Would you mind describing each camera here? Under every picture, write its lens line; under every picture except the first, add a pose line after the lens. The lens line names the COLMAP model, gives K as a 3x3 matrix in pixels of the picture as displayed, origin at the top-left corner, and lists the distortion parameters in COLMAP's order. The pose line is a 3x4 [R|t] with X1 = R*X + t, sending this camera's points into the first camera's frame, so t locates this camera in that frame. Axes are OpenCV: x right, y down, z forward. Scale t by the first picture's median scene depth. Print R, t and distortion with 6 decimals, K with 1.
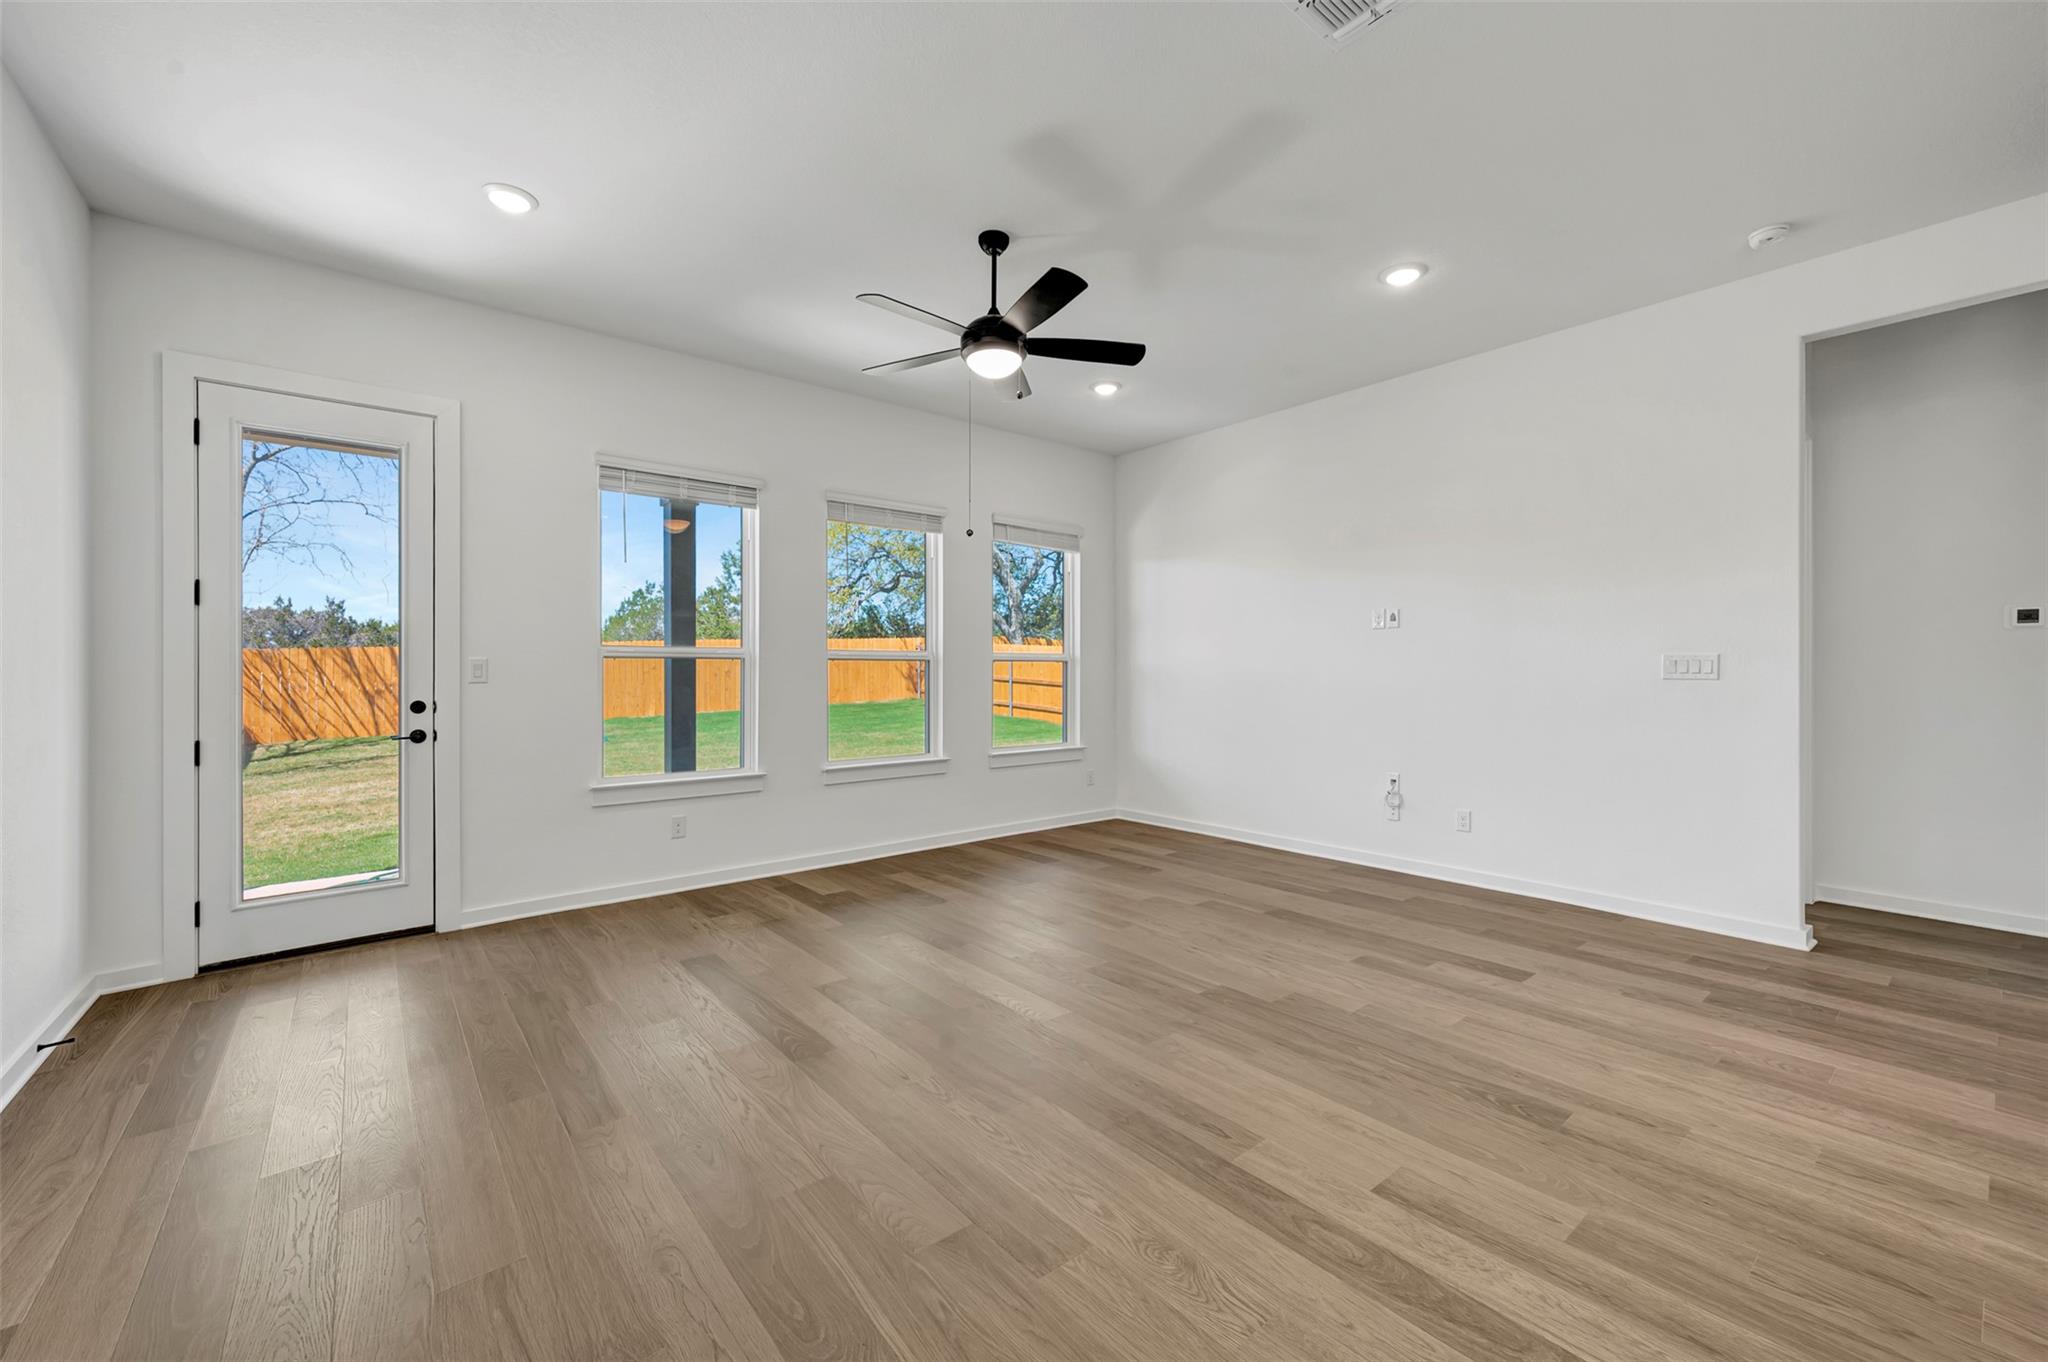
lens RADIAL K [[820.3, 0, 1018.7], [0, 820.3, 671.8], [0, 0, 1]] dist [-0.000553, 0.000021]
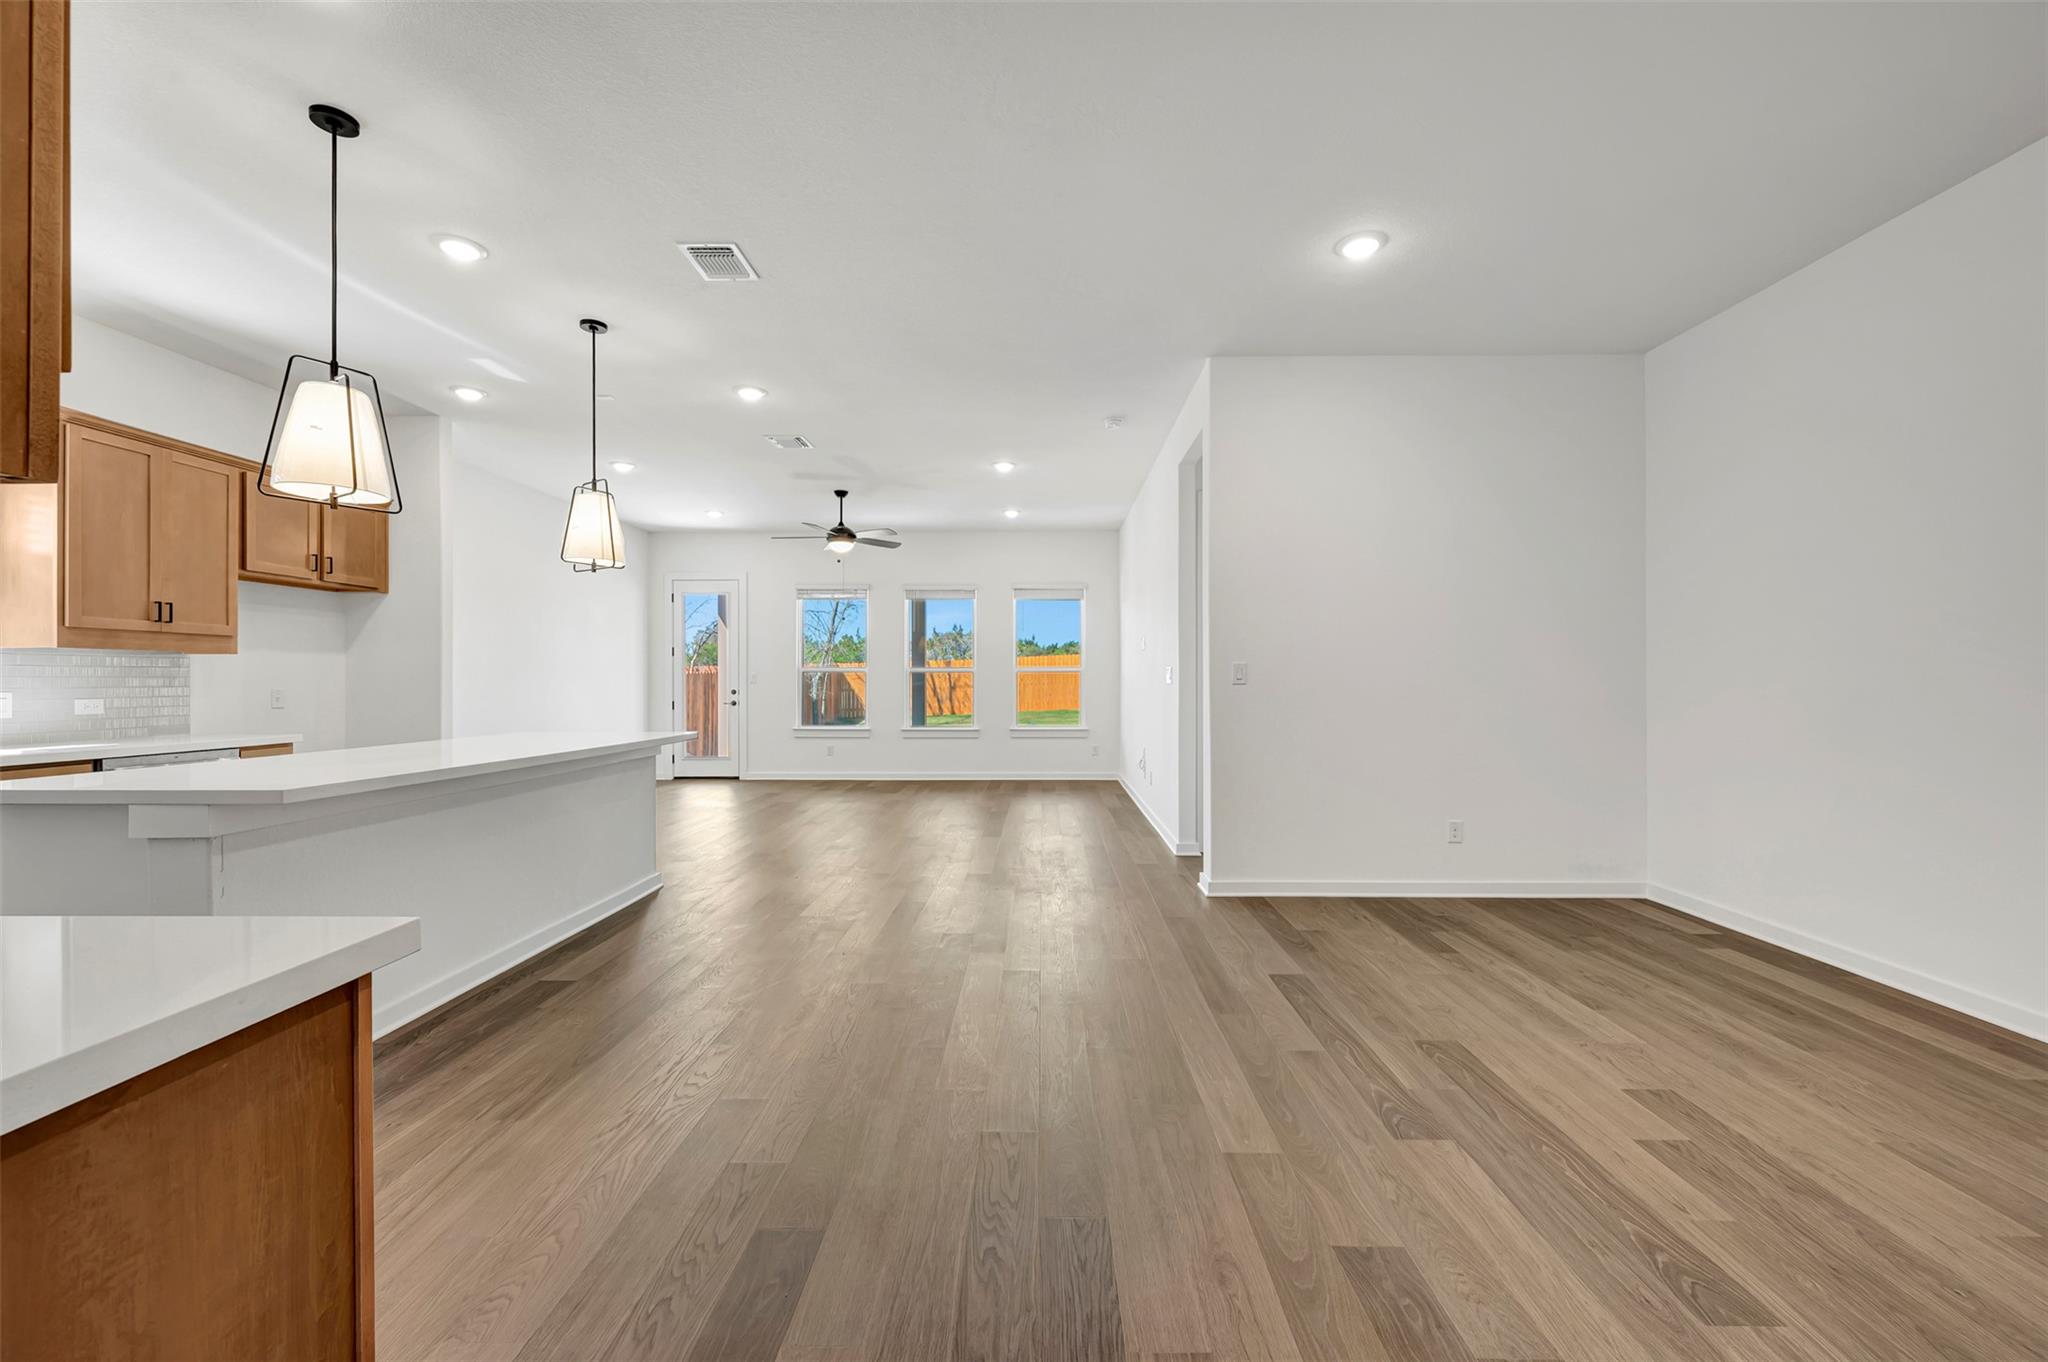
lens RADIAL K [[820.3, 0, 1042.9], [0, 820.3, 693.3], [0, 0, 1]] dist [-0.000553, 0.000021]
pose [[0.762977, 0.016259, -0.646222, 0.572618], [-0.000244, 0.999691, 0.024865, -0.006381], [0.646426, -0.018814, 0.762745, -0.120649]]
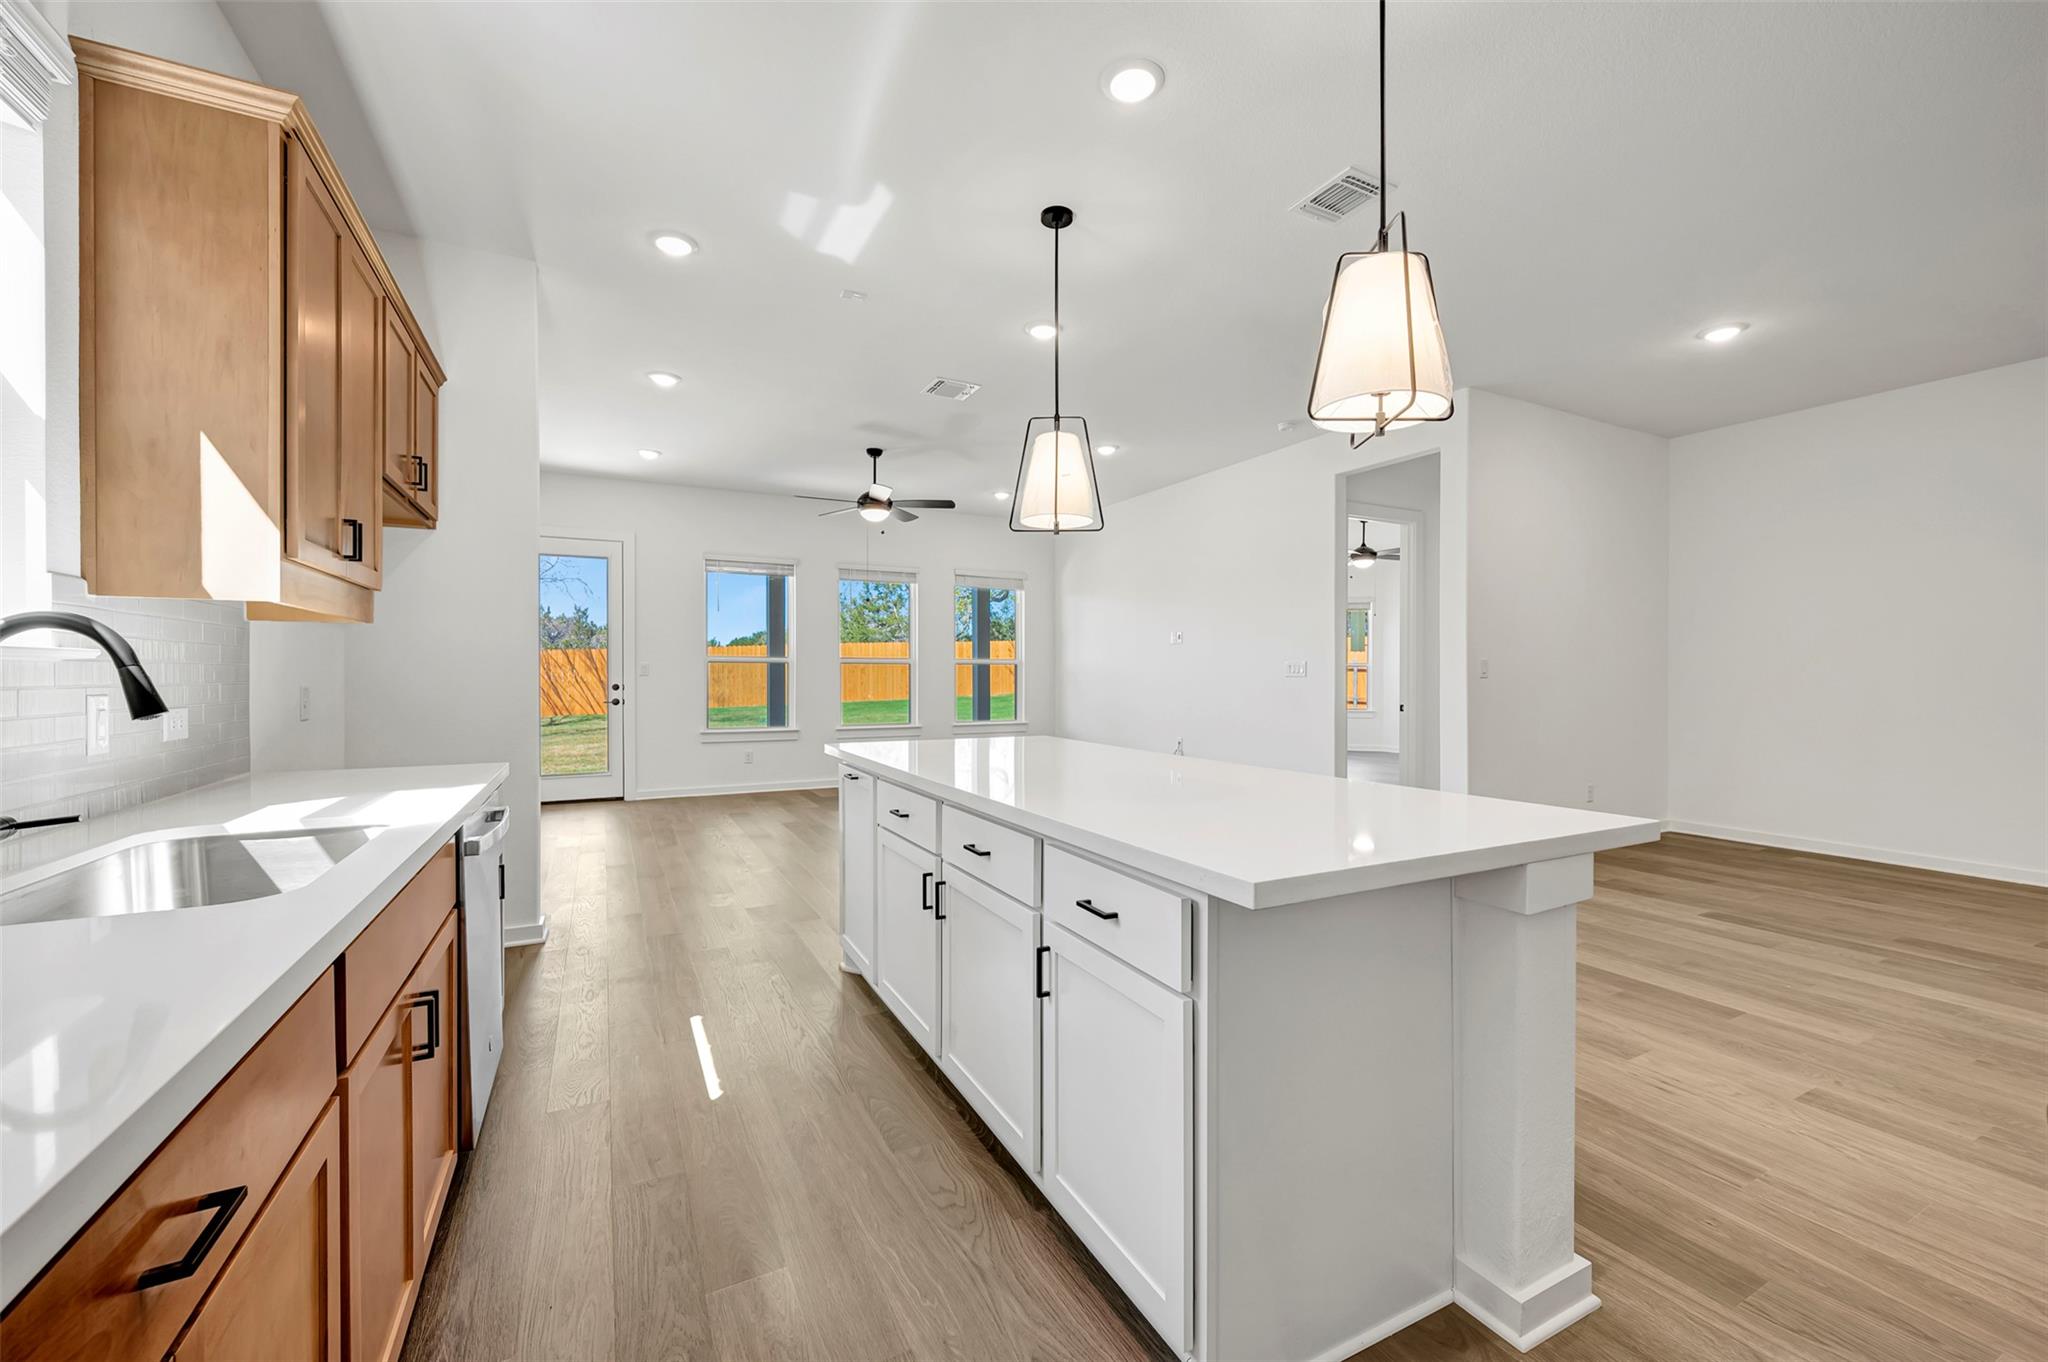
lens RADIAL K [[820.3, 0, 1031.2], [0, 820.3, 682.2], [0, 0, 1]] dist [-0.000553, 0.000021]
pose [[0.981380, 0.010989, -0.191762, 0.215916], [-0.007847, 0.999822, 0.017136, -0.003900], [0.191916, -0.015312, 0.981292, -0.257567]]
